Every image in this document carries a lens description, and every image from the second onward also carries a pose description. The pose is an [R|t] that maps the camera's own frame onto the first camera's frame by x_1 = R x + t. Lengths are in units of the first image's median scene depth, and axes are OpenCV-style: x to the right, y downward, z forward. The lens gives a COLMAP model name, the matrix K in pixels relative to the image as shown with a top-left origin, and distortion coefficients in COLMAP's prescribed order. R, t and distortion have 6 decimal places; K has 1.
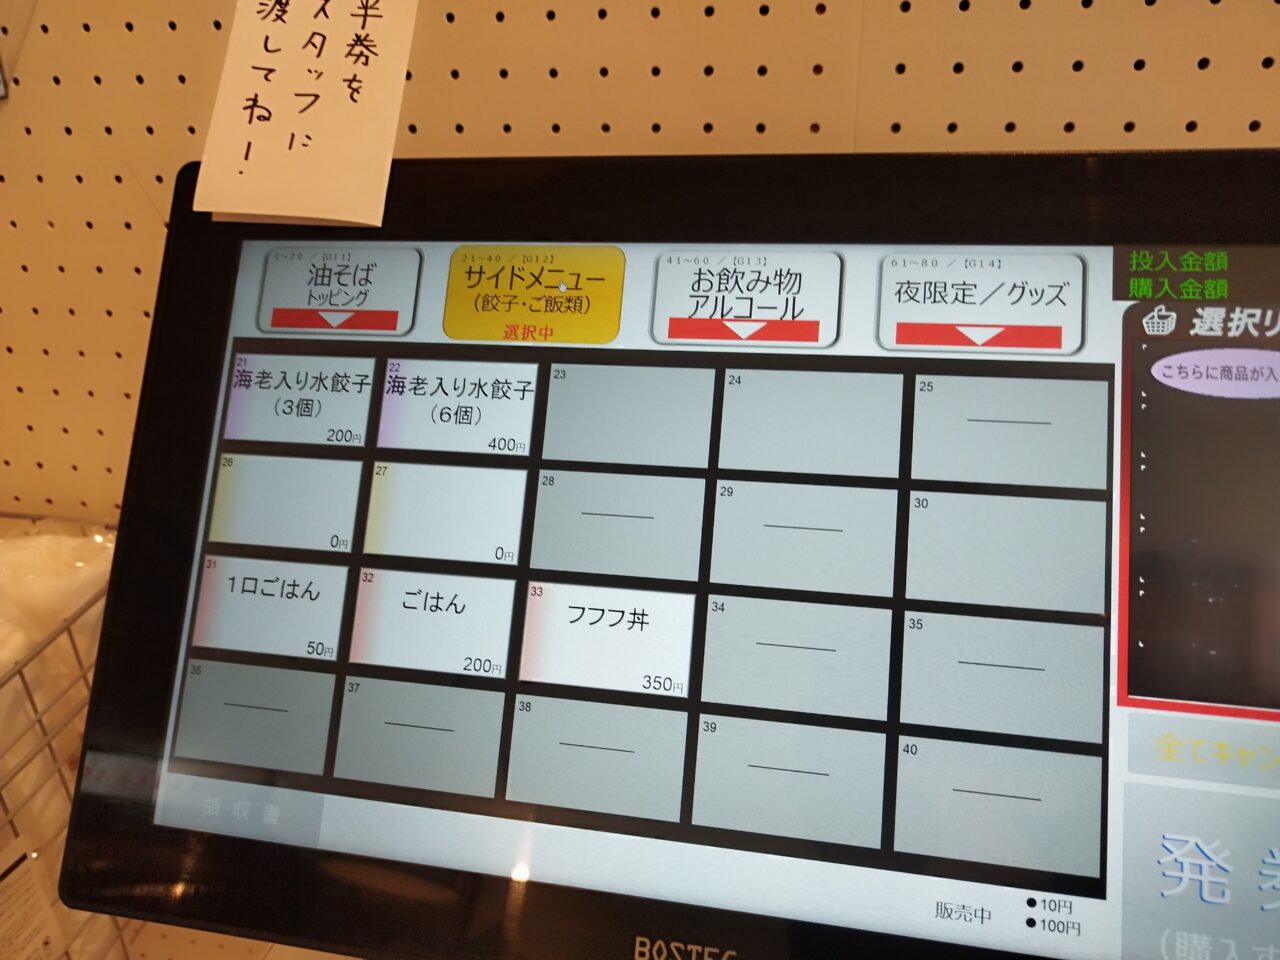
lens RADIAL K [[990.8, 0, 640.0], [0, 990.8, 480.0], [0, 0, 1]] dist [-0.004499, 0.006713]
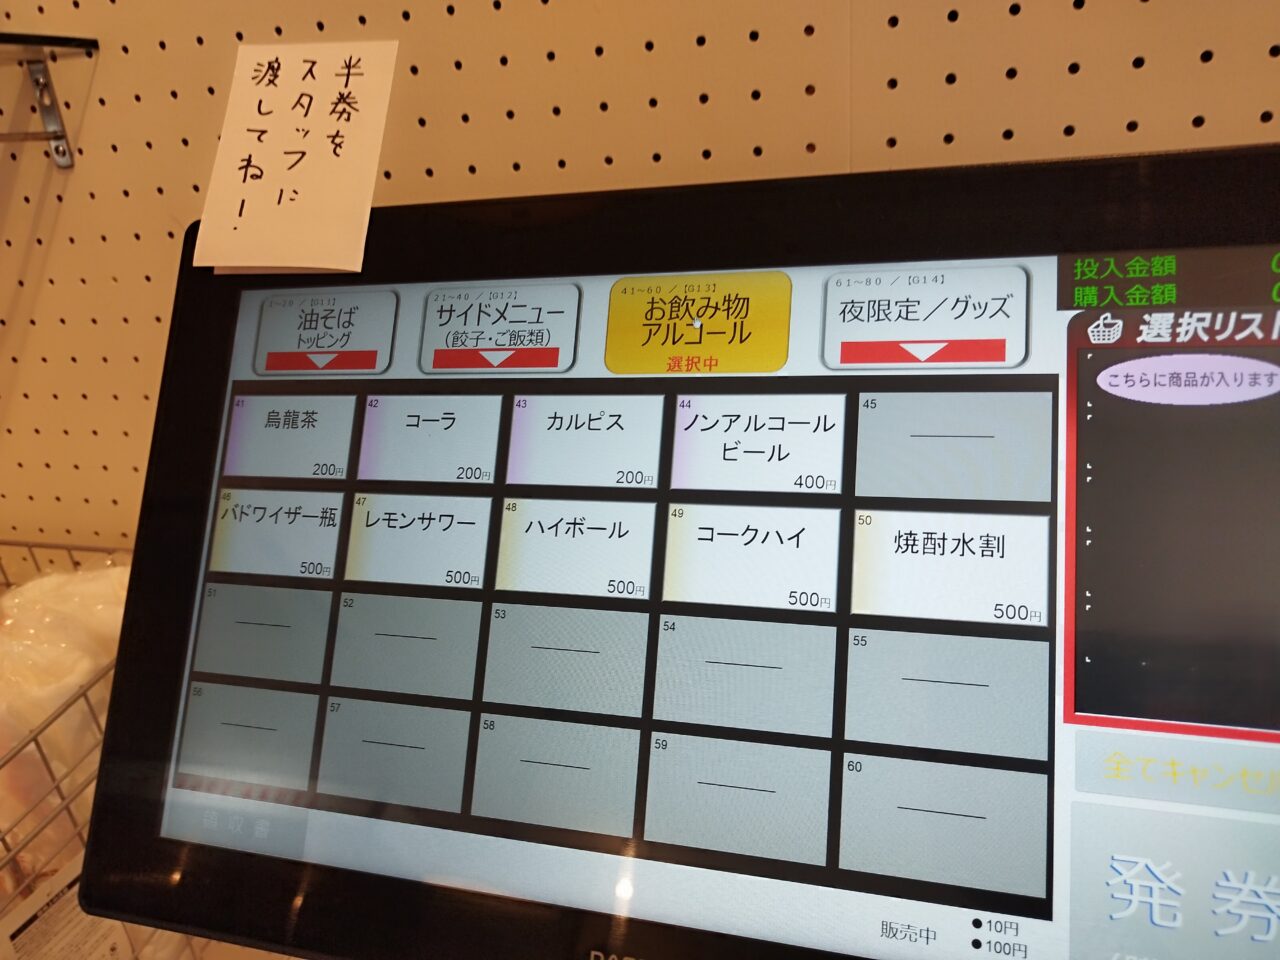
lens RADIAL K [[1013.0, 0, 658.2], [0, 1013.0, 489.1], [0, 0, 1]] dist [0.005090, -0.005204]
pose [[0.993591, -0.025761, -0.110058, 0.184384], [0.023369, 0.999463, -0.022971, 0.009915], [0.110591, 0.020252, 0.993660, -0.041877]]
